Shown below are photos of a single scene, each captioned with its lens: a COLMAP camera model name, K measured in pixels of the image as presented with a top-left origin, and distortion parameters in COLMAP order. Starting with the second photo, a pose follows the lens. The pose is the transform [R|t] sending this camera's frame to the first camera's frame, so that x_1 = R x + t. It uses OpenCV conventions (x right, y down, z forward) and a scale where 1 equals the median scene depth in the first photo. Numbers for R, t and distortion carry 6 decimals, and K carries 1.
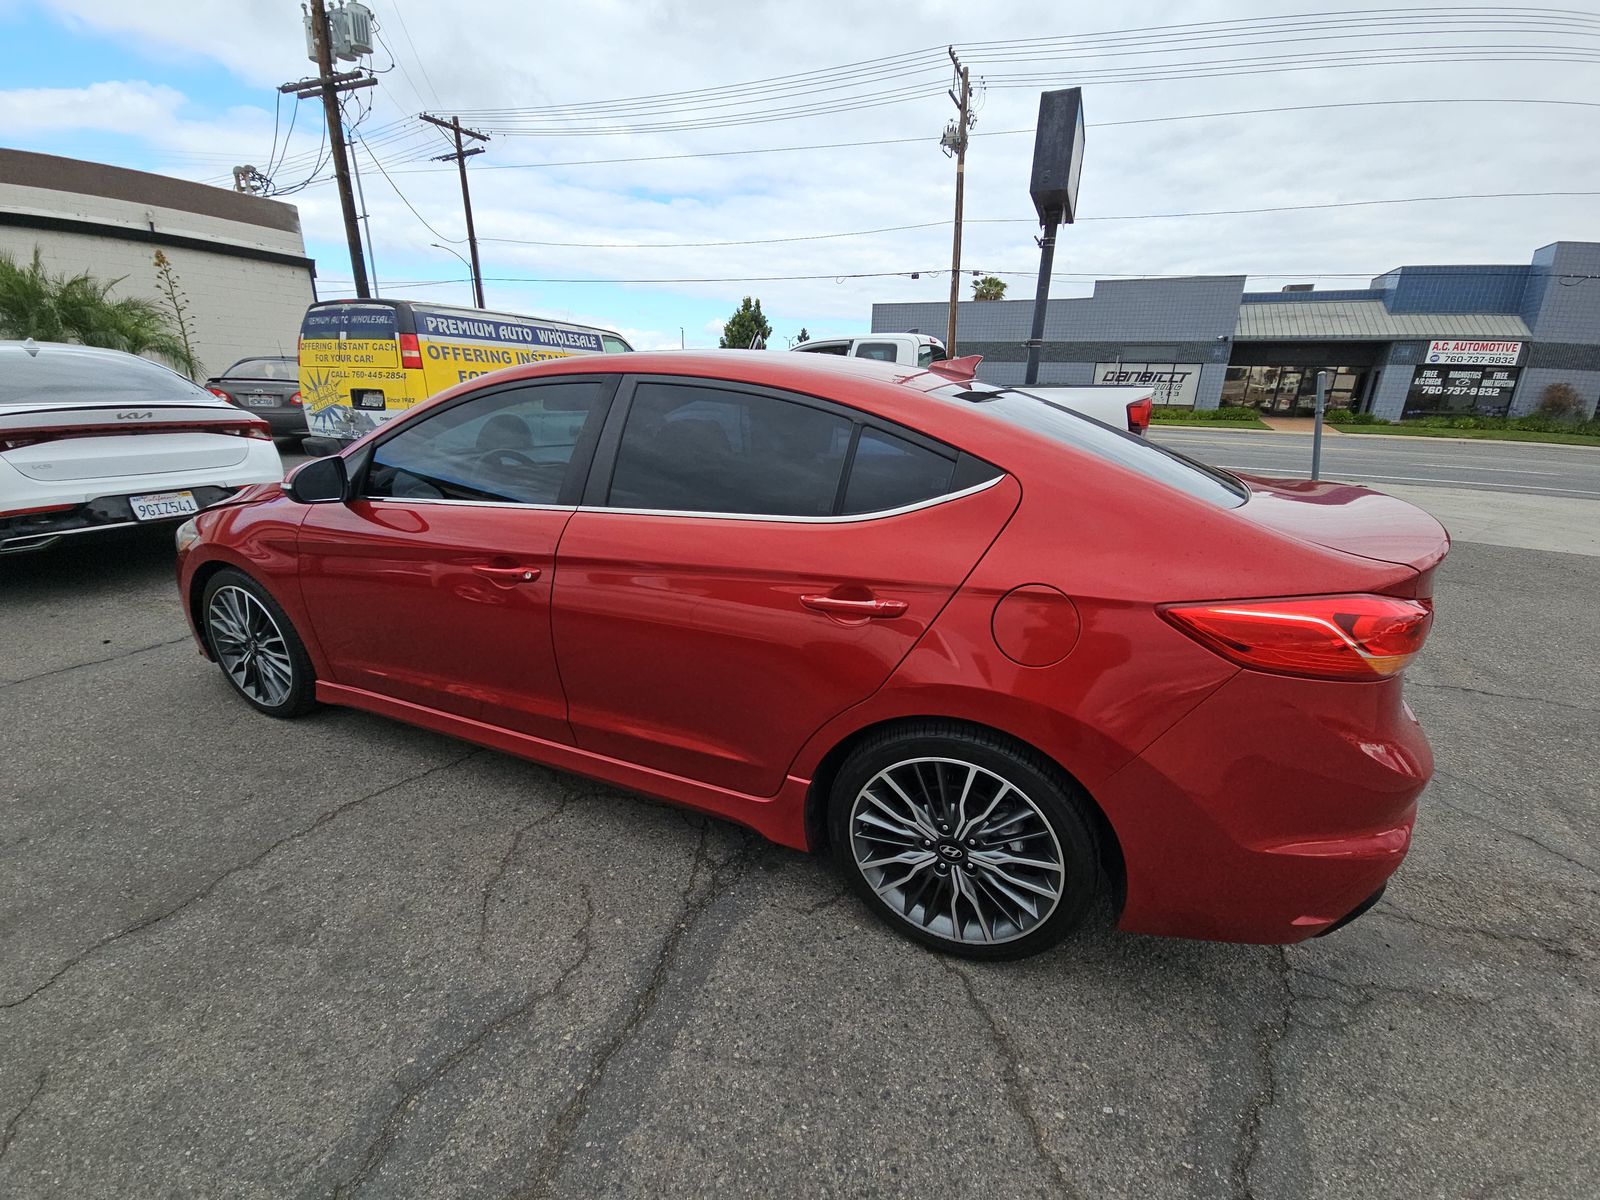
lens RADIAL K [[646.0, 0, 800.0], [0, 646.0, 600.0], [0, 0, 1]] dist [0.002039, -0.005616]
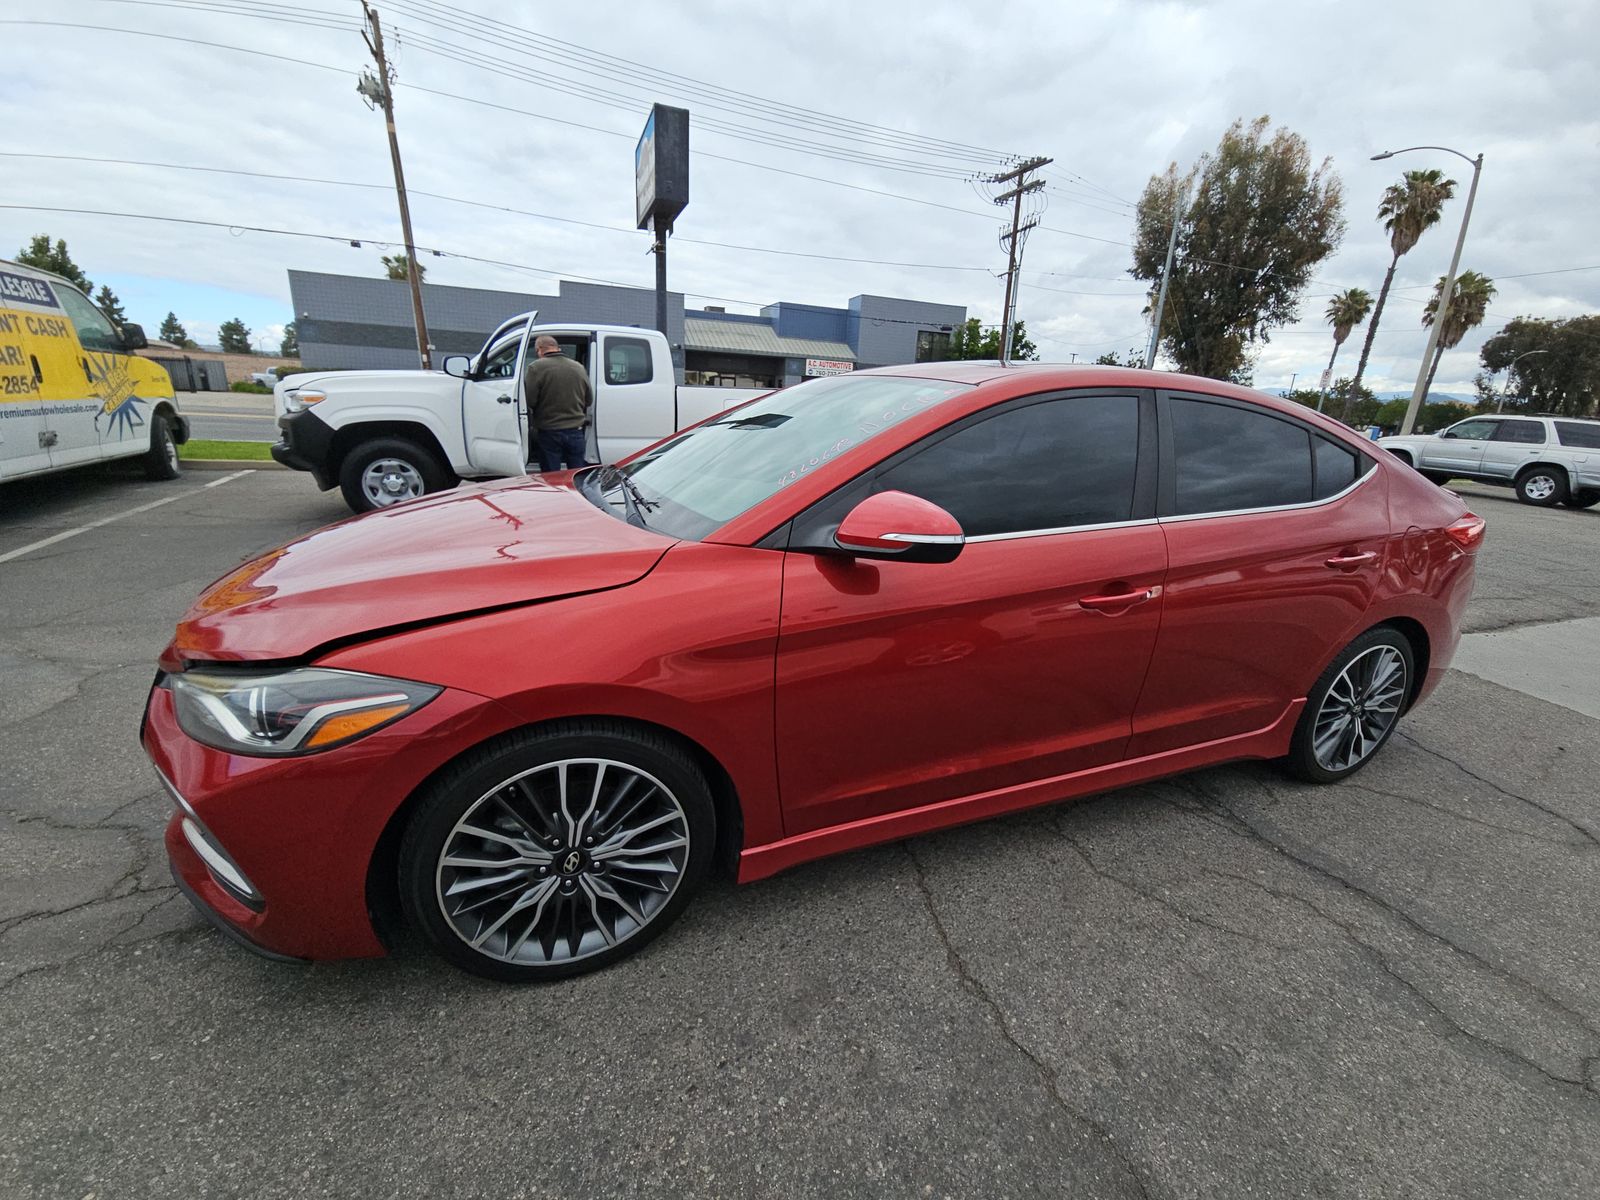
lens RADIAL K [[637.7, 0, 793.3], [0, 637.7, 598.7], [0, 0, 1]] dist [0.033467, -0.022245]
pose [[0.711077, -0.193578, 0.675942, -0.293346], [0.188800, 0.978616, 0.081644, -0.042727], [-0.677292, 0.069563, 0.732418, 0.130543]]
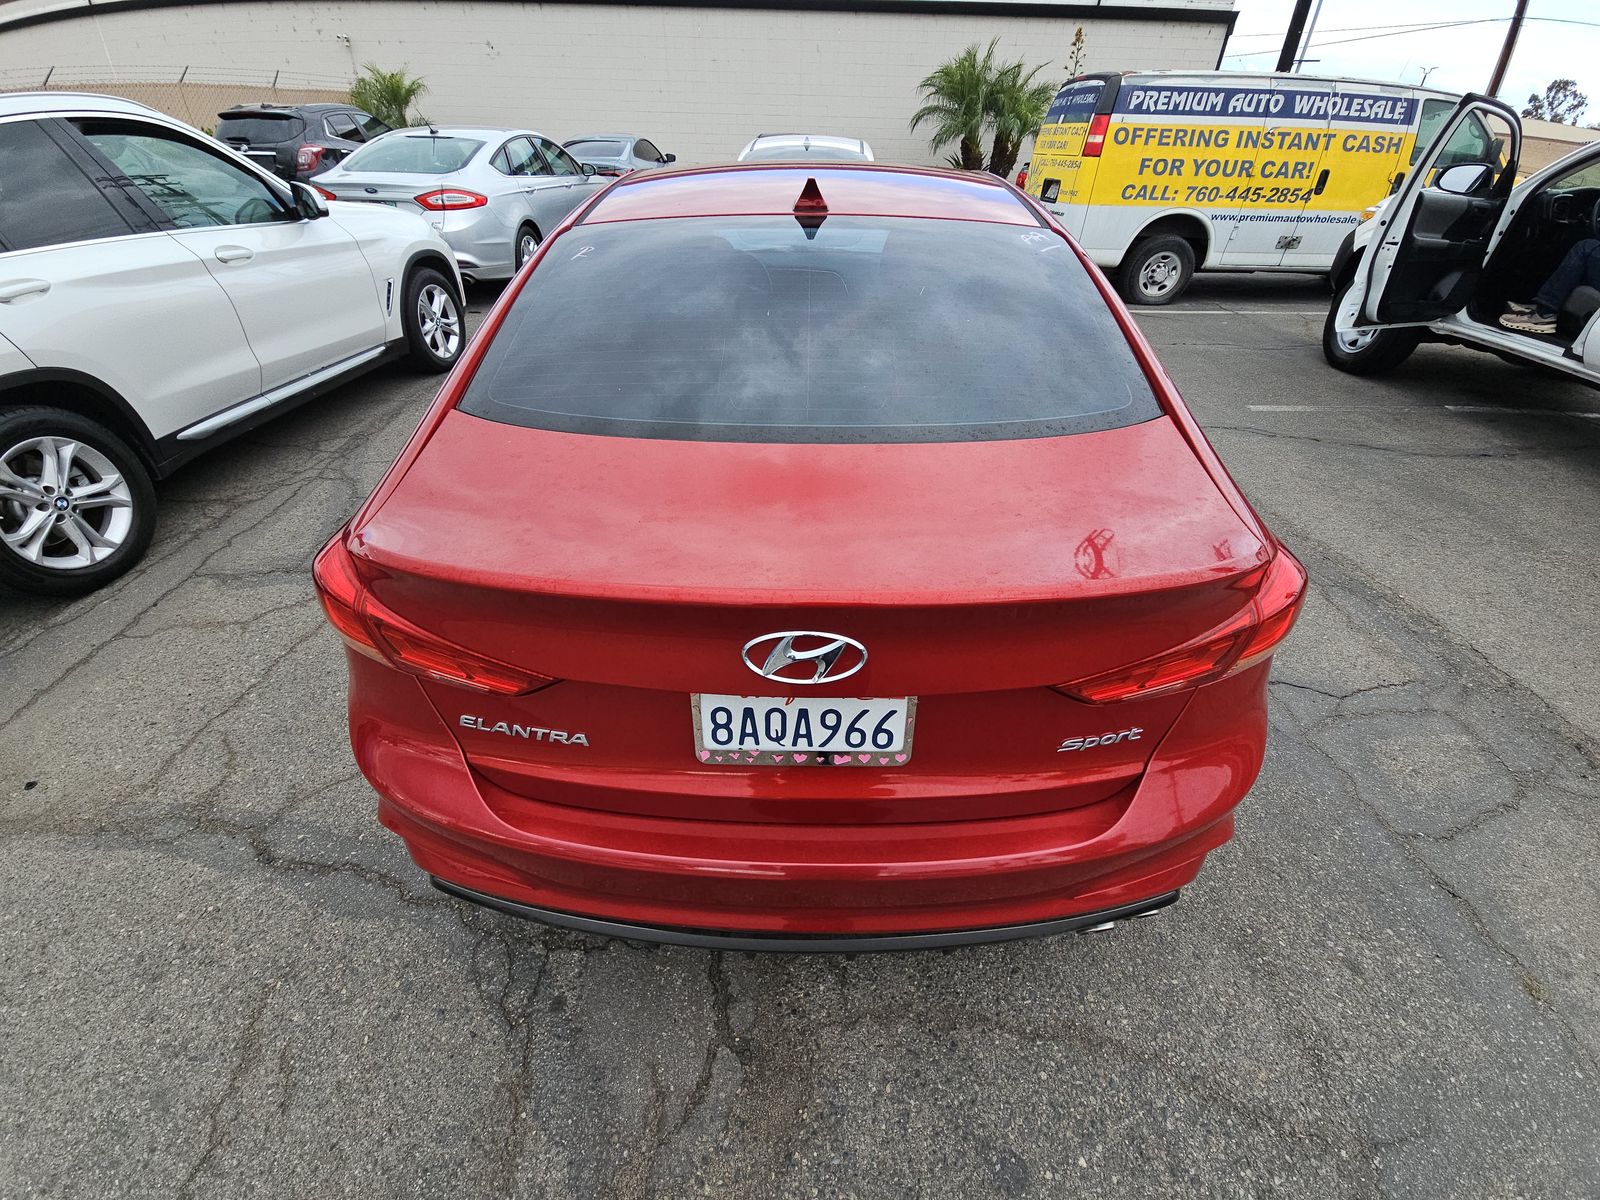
lens RADIAL K [[637.7, 0, 793.3], [0, 637.7, 598.7], [0, 0, 1]] dist [0.033467, -0.022245]
pose [[0.388181, 0.509810, -0.767730, 0.229619], [-0.290886, 0.858249, 0.422840, -0.054477], [0.874472, 0.059184, 0.481453, 0.144352]]
